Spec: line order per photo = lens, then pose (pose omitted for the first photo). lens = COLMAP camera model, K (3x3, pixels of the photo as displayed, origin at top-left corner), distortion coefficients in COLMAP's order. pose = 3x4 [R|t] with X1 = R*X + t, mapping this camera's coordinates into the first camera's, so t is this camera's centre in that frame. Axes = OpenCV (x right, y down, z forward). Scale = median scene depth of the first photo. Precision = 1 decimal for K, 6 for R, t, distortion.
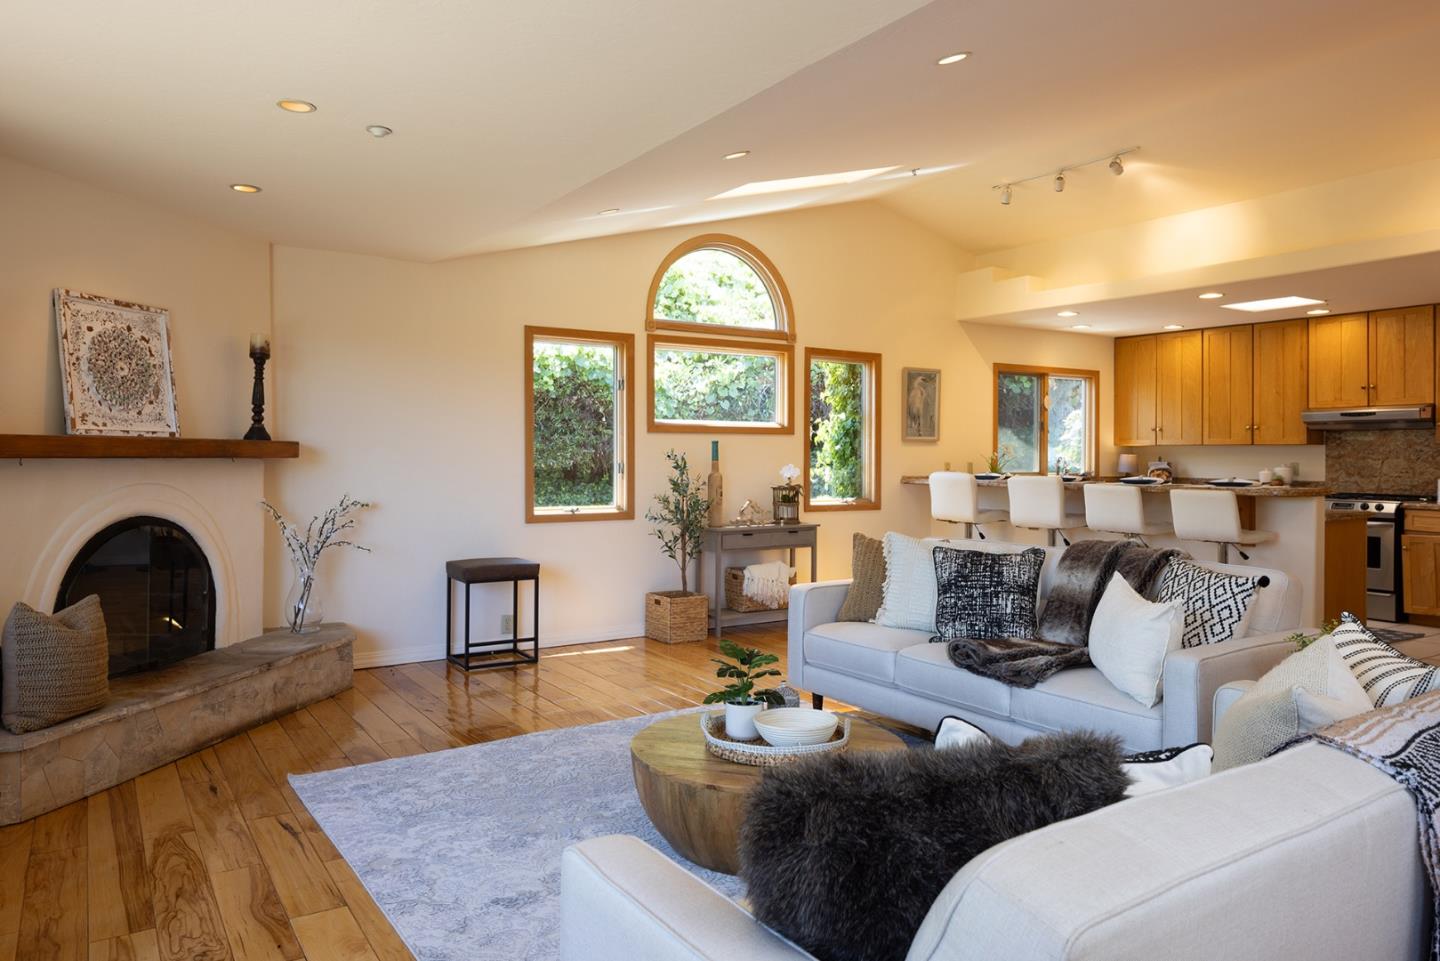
lens RADIAL K [[976.0, 0, 714.2], [0, 976.0, 458.4], [0, 0, 1]] dist [-0.011826, 0.006447]
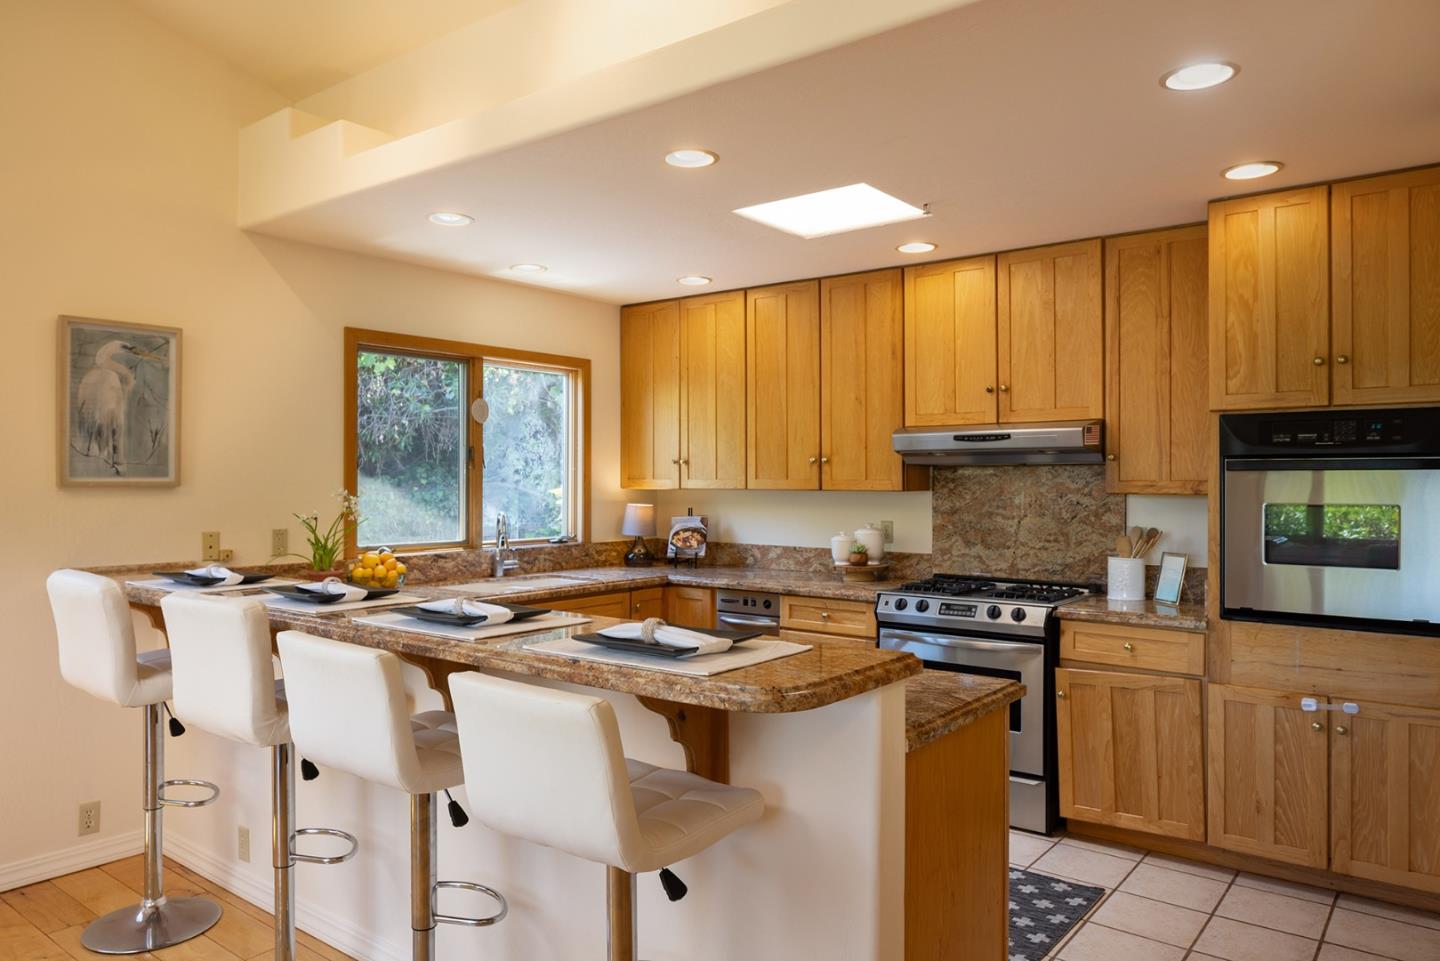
lens RADIAL K [[976.0, 0, 713.6], [0, 976.0, 477.4], [0, 0, 1]] dist [-0.011826, 0.006447]
pose [[0.947861, -0.000045, 0.318683, 0.325647], [0.002268, 0.999976, -0.006602, -0.018702], [-0.318675, 0.006981, 0.947838, 0.499346]]
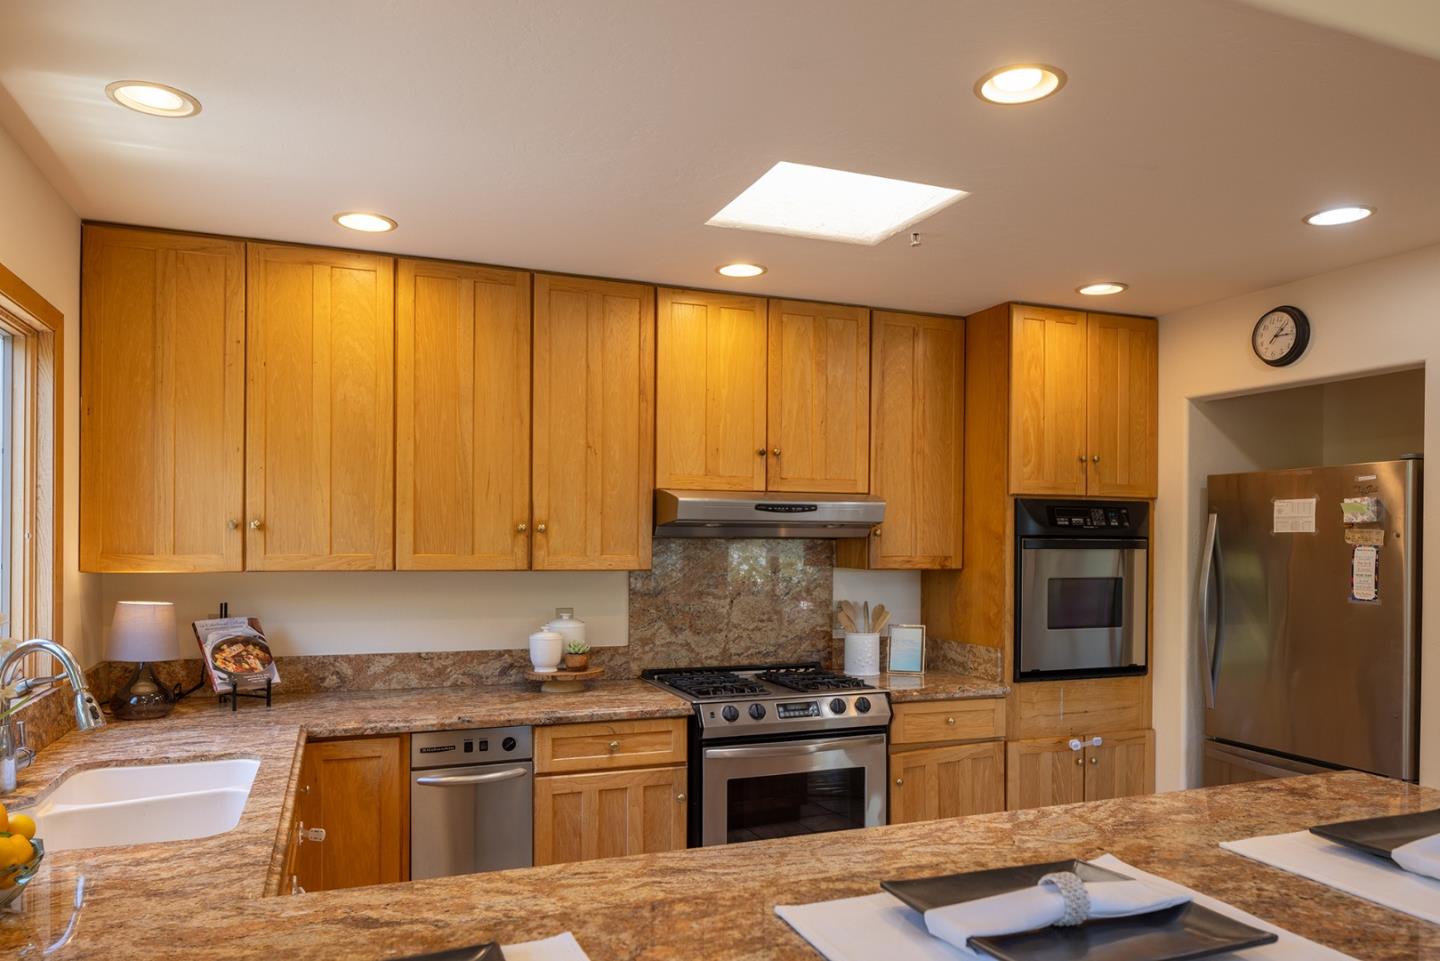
lens RADIAL K [[976.0, 0, 714.4], [0, 976.0, 542.1], [0, 0, 1]] dist [-0.011826, 0.006447]
pose [[0.202369, -0.003708, 0.979302, 0.179858], [-0.001851, 0.999990, 0.004169, -0.028745], [-0.979308, -0.002657, 0.202360, 0.879695]]
